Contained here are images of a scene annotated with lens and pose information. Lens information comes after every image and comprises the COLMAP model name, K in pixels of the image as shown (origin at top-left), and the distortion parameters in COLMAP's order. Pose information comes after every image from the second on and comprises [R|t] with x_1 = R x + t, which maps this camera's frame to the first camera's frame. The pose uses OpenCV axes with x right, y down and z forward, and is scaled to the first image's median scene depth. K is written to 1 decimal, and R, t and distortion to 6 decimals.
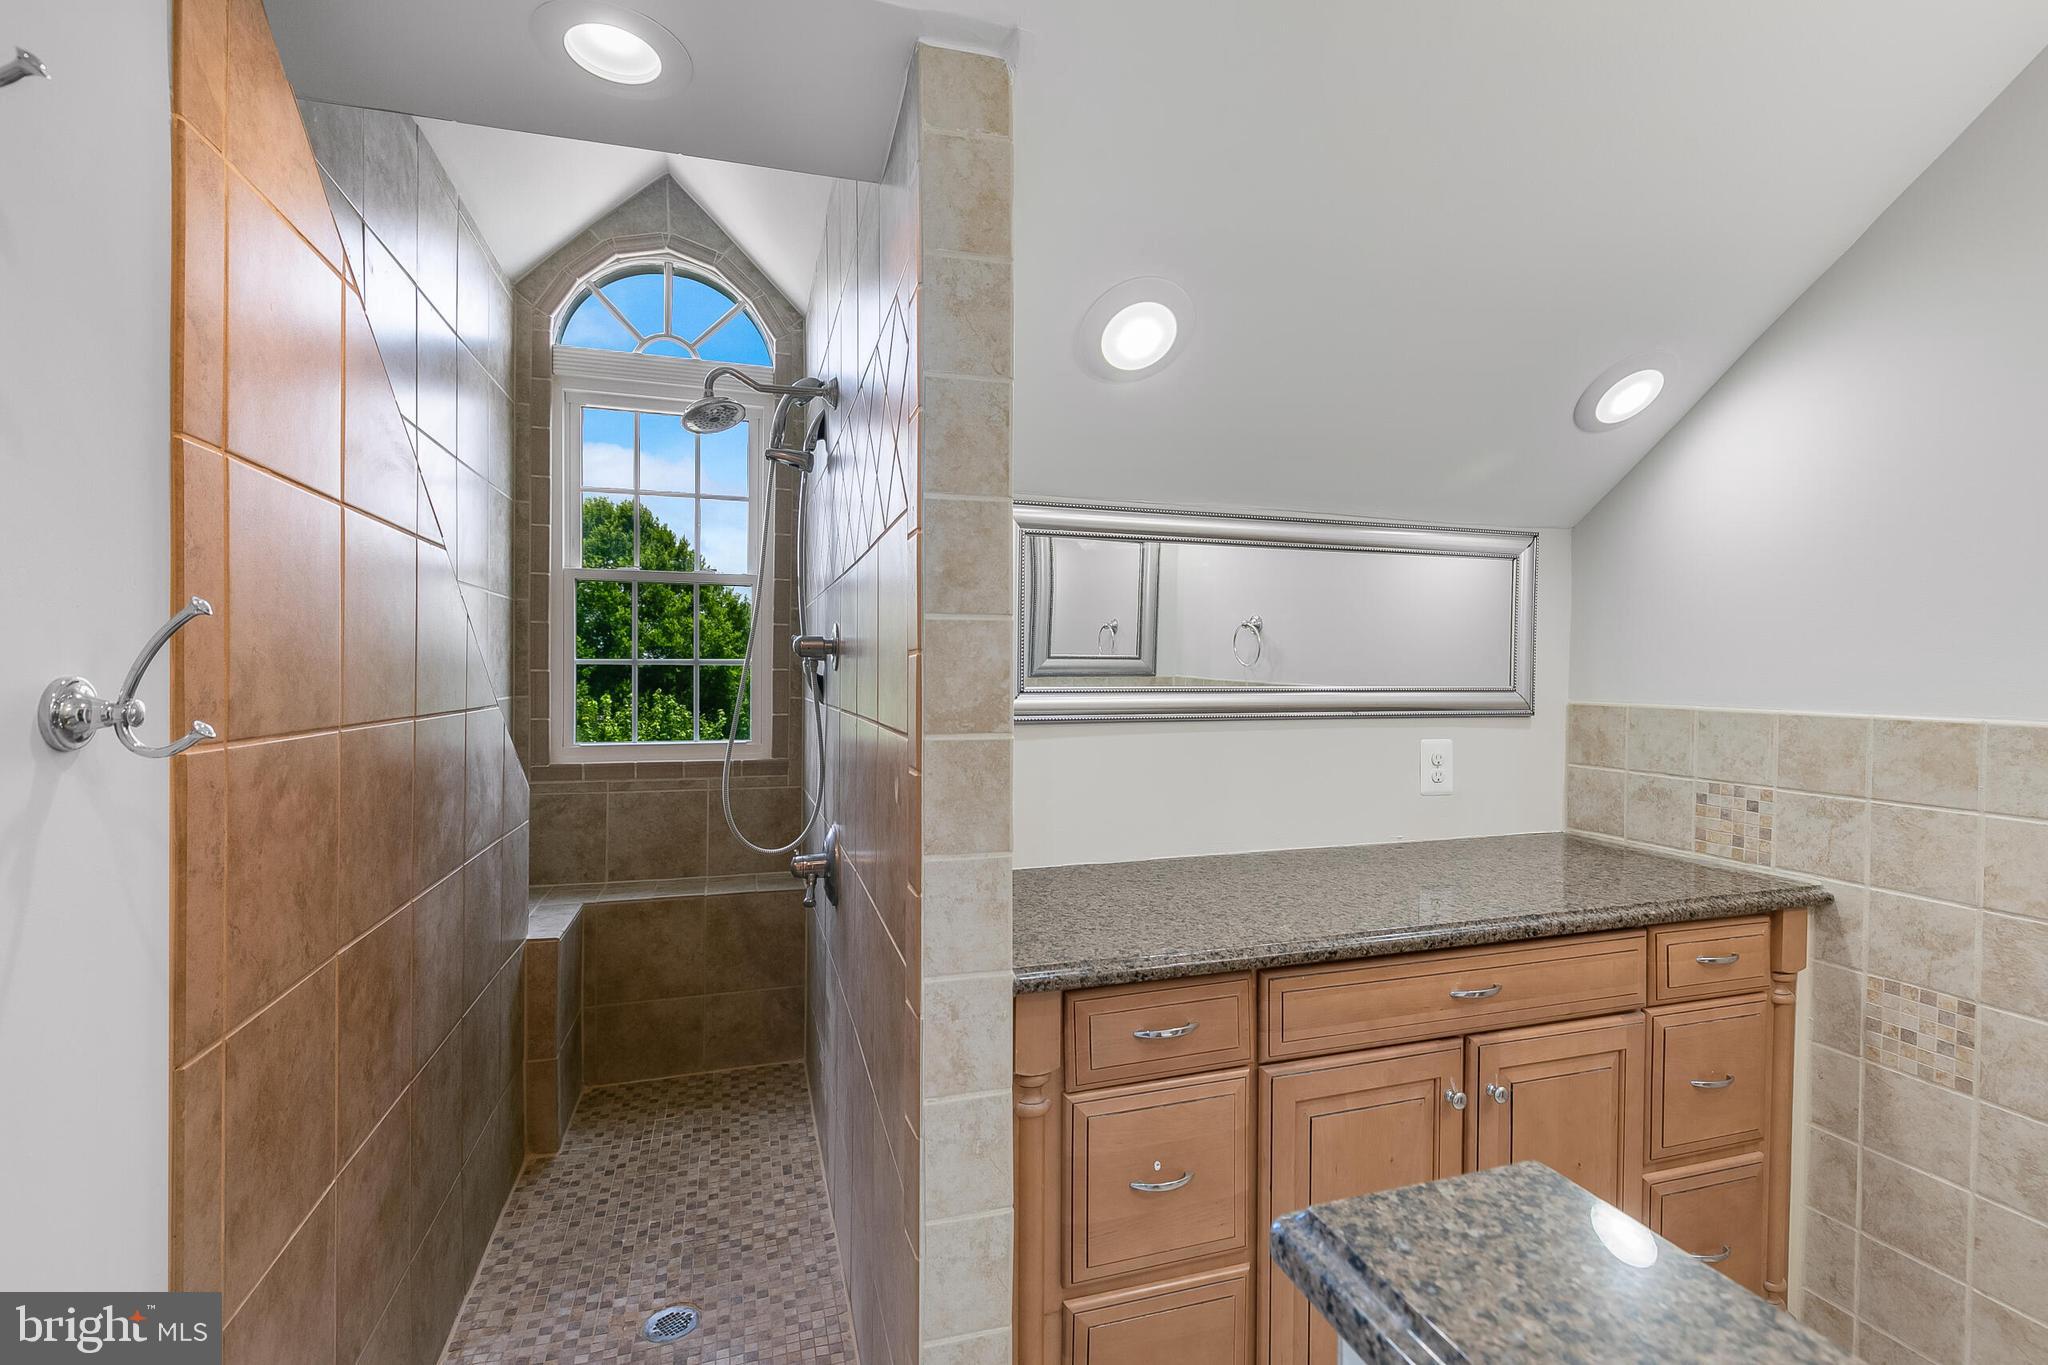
lens RADIAL K [[918.0, 0, 1019.4], [0, 918.0, 676.7], [0, 0, 1]] dist [0.003076, -0.000727]
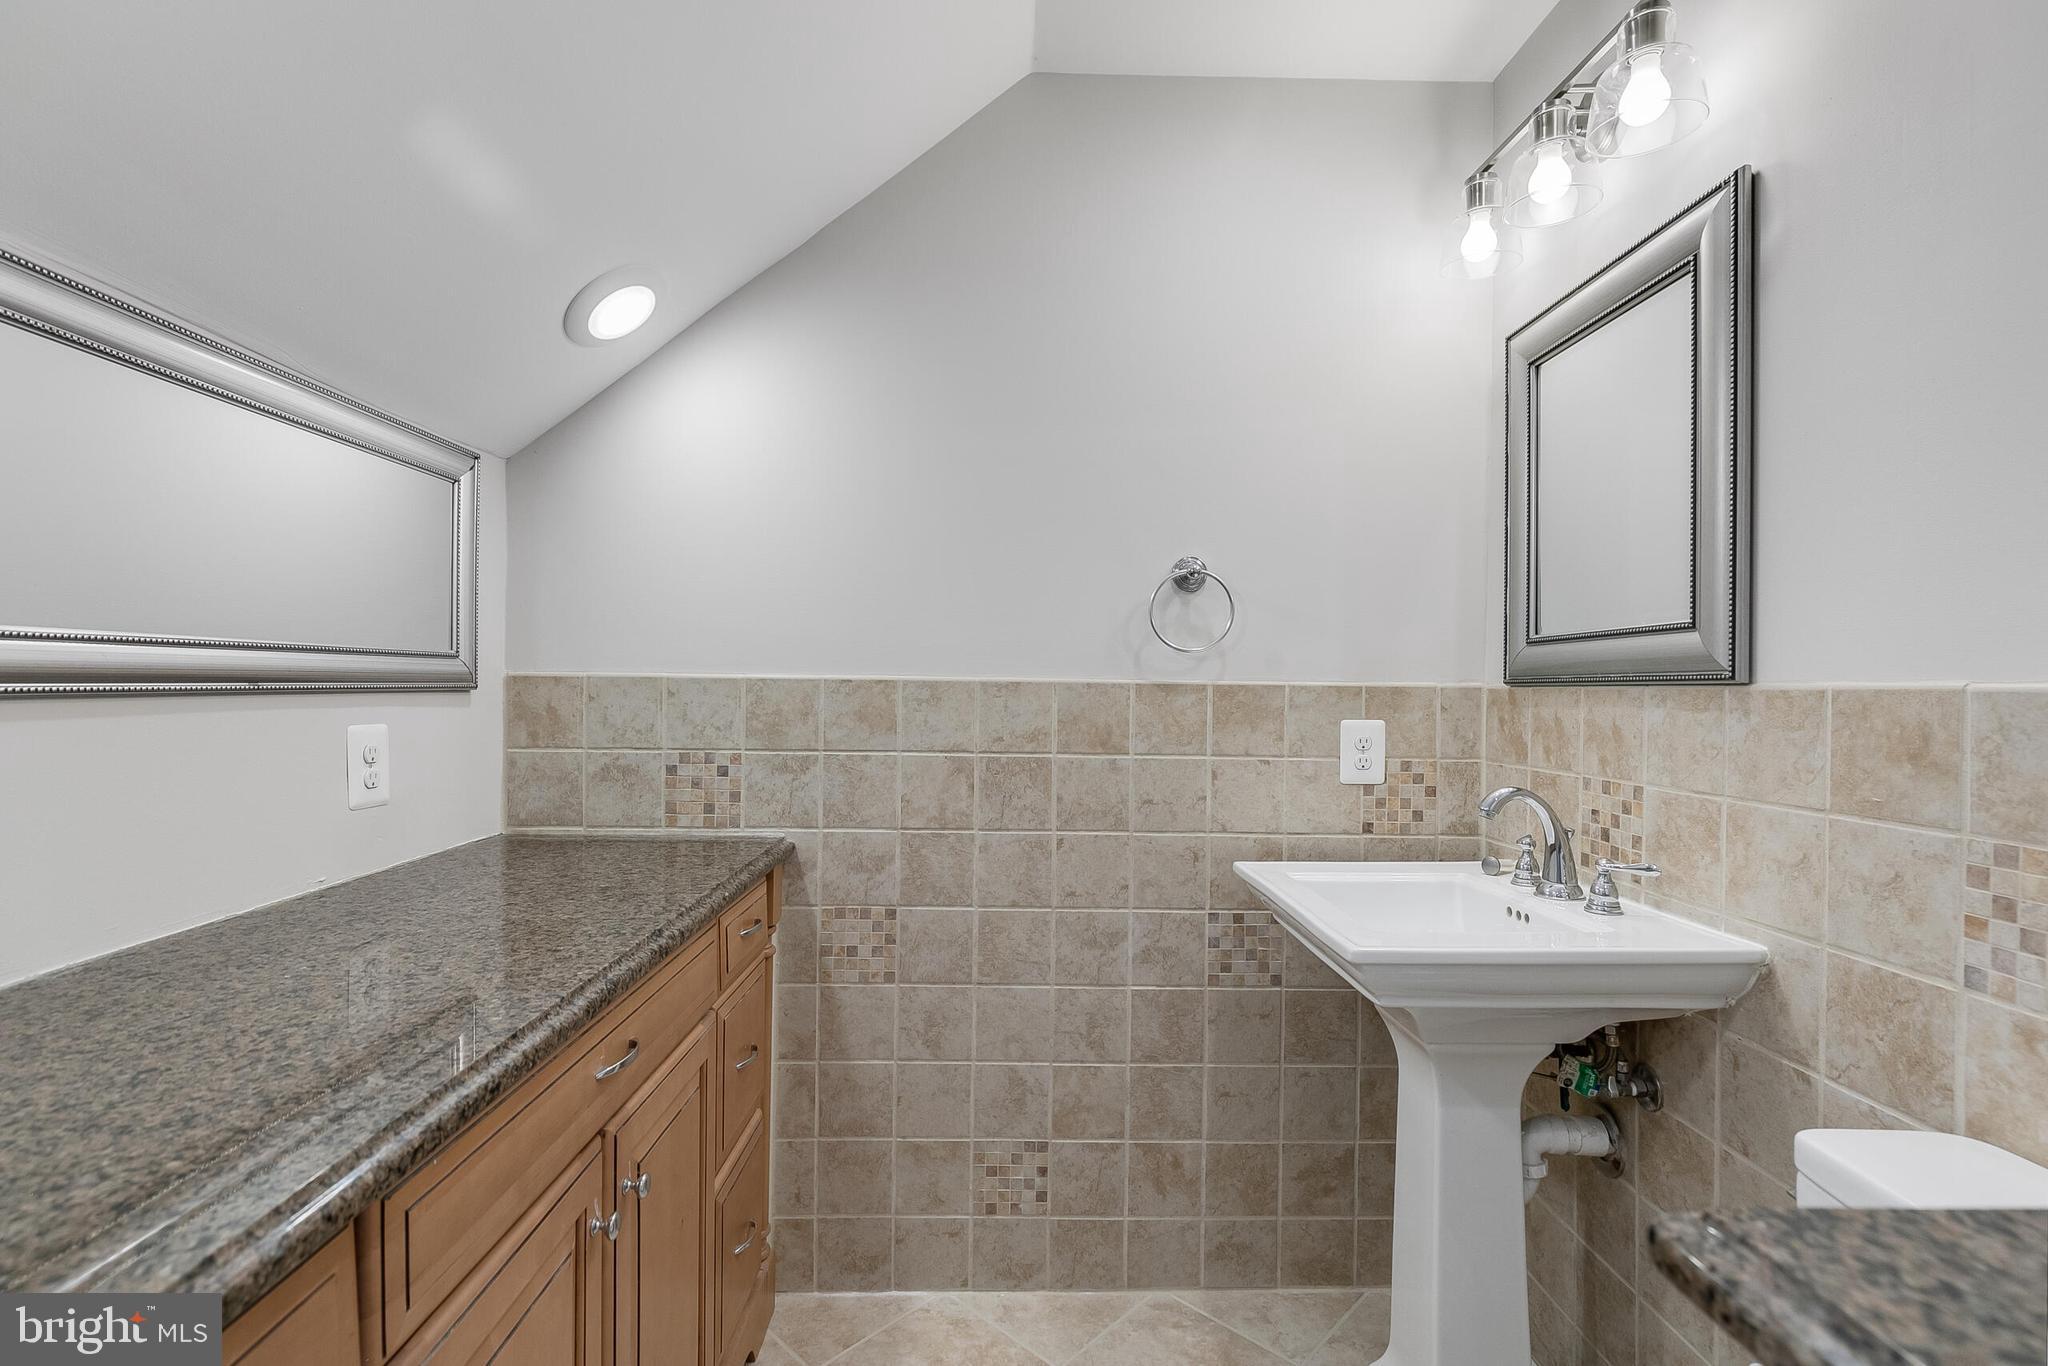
lens RADIAL K [[918.0, 0, 1026.8], [0, 918.0, 695.8], [0, 0, 1]] dist [0.003076, -0.000727]
pose [[0.275041, -0.017661, 0.961270, -0.076643], [0.002274, 0.999840, 0.017719, 0.045466], [-0.961430, -0.002687, 0.275038, 0.440970]]
